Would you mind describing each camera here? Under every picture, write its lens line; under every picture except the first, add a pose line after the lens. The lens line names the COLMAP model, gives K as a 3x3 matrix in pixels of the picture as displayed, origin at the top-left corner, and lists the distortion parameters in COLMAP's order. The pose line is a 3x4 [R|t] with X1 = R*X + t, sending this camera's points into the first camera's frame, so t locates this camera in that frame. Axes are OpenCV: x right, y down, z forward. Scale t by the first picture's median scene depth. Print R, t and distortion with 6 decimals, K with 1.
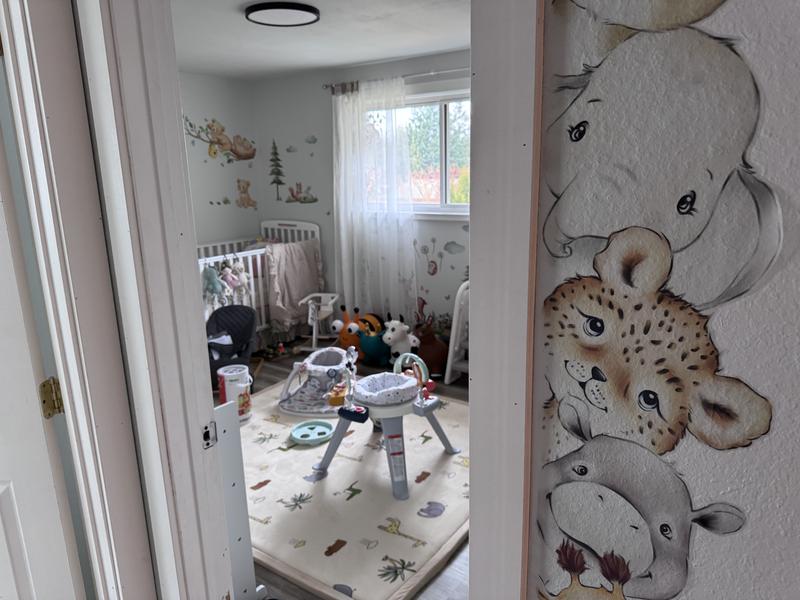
lens RADIAL K [[568.8, 0, 415.6], [0, 568.8, 305.3], [0, 0, 1]] dist [0.041524, -0.045028]
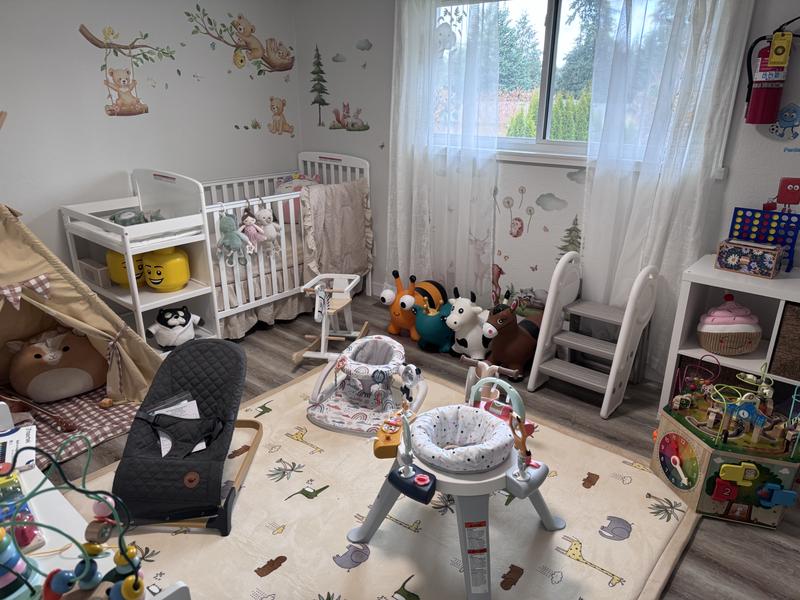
lens RADIAL K [[568.8, 0, 397.5], [0, 568.8, 303.2], [0, 0, 1]] dist [0.041524, -0.045028]
pose [[0.992772, 0.064548, -0.101180, -0.044587], [-0.051391, 0.990489, 0.127632, -0.054945], [0.108456, -0.121510, 0.986647, 0.233846]]
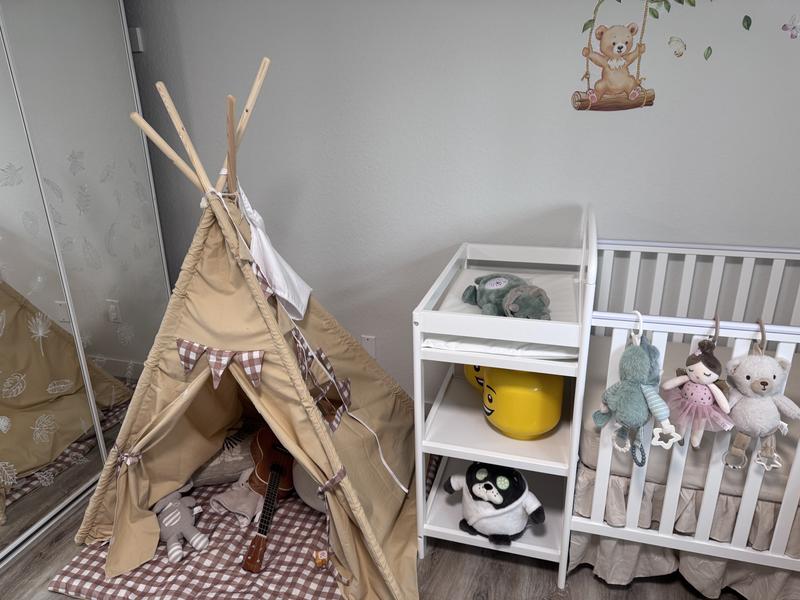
lens RADIAL K [[568.8, 0, 406.0], [0, 568.8, 303.0], [0, 0, 1]] dist [0.041524, -0.045028]
pose [[0.307798, 0.346851, -0.885976, -0.109311], [-0.215698, 0.932377, 0.290081, -0.141450], [0.926679, 0.101817, 0.361800, 0.687827]]
